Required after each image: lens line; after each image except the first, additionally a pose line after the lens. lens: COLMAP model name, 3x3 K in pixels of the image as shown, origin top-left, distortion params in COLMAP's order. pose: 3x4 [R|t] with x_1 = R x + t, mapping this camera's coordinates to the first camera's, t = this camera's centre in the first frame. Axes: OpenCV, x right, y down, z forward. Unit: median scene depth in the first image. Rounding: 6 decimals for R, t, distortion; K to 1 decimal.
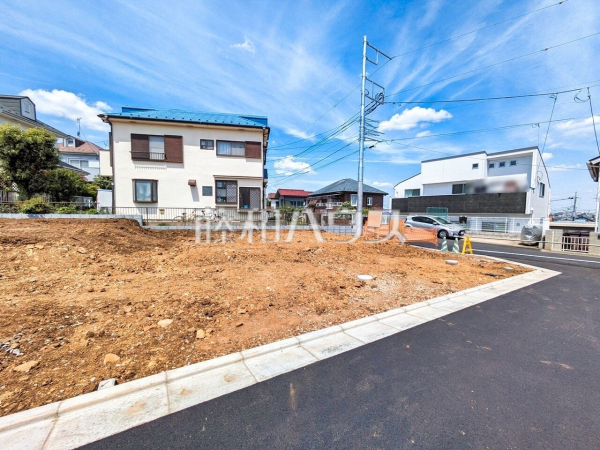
lens RADIAL K [[237.3, 0, 299.1], [0, 237.3, 225.1], [0, 0, 1]] dist [0.000487, 0.000292]
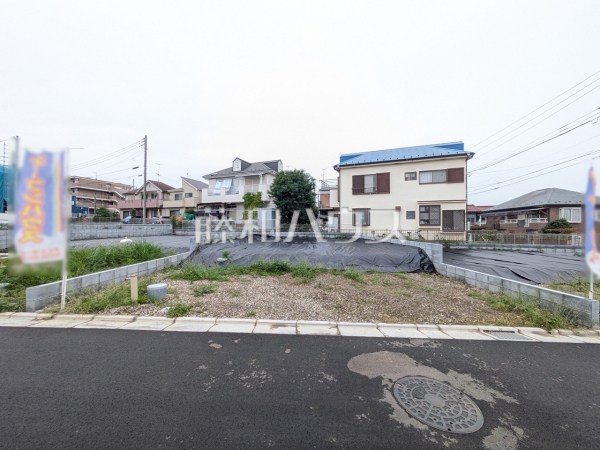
lens RADIAL K [[237.3, 0, 299.1], [0, 237.3, 225.1], [0, 0, 1]] dist [0.000487, 0.000292]
pose [[0.853030, -0.018347, -0.521540, -0.247180], [-0.018152, 0.997734, -0.064788, -0.008154], [0.521547, 0.064733, 0.850764, -0.285699]]
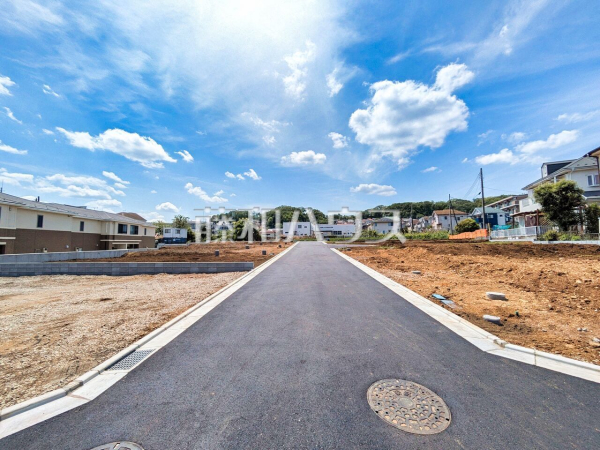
lens RADIAL K [[237.3, 0, 299.1], [0, 237.3, 225.1], [0, 0, 1]] dist [0.000487, 0.000292]
pose [[-0.567477, -0.074312, -0.820029, 0.792800], [-0.048081, 0.997210, -0.057096, 0.010035], [0.821984, 0.007027, -0.569467, 0.463278]]
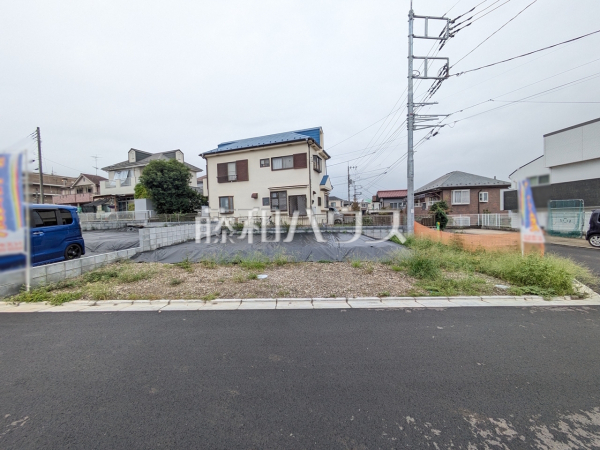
lens RADIAL K [[237.3, 0, 299.1], [0, 237.3, 225.1], [0, 0, 1]] dist [0.000487, 0.000292]
pose [[0.867413, -0.025613, -0.496930, 0.348632], [0.015862, 0.999590, -0.023833, 0.005687], [0.497336, 0.012791, 0.867463, 0.051483]]
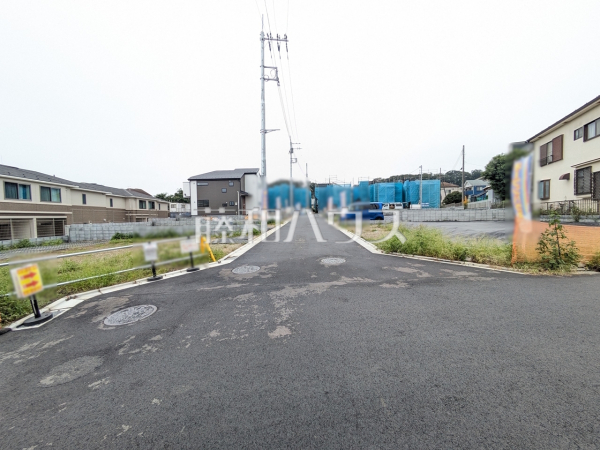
lens RADIAL K [[237.3, 0, 299.1], [0, 237.3, 225.1], [0, 0, 1]] dist [0.000487, 0.000292]
pose [[-0.563220, 0.023735, -0.825966, 1.033018], [-0.037337, 0.997835, 0.054134, 0.017028], [0.825463, 0.061329, -0.561115, 0.630548]]
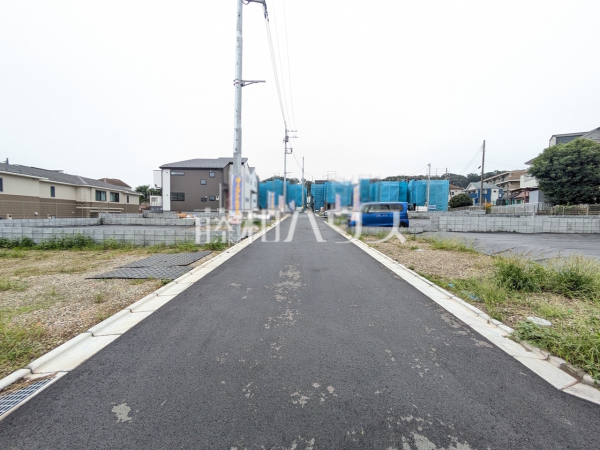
lens RADIAL K [[237.3, 0, 299.1], [0, 237.3, 225.1], [0, 0, 1]] dist [0.000487, 0.000292]
pose [[-0.542360, 0.013380, -0.840039, 0.715786], [-0.069295, 0.995754, 0.060600, 0.008769], [0.837283, 0.091078, -0.539130, 0.418832]]
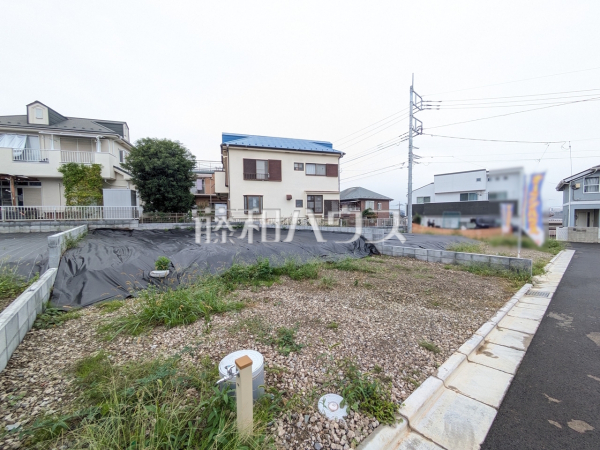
lens RADIAL K [[237.3, 0, 299.1], [0, 237.3, 225.1], [0, 0, 1]] dist [0.000487, 0.000292]
pose [[0.991087, -0.031813, 0.129366, -0.555463], [0.033671, 0.999358, -0.012202, -0.014931], [-0.128894, 0.016449, 0.991522, -0.239310]]
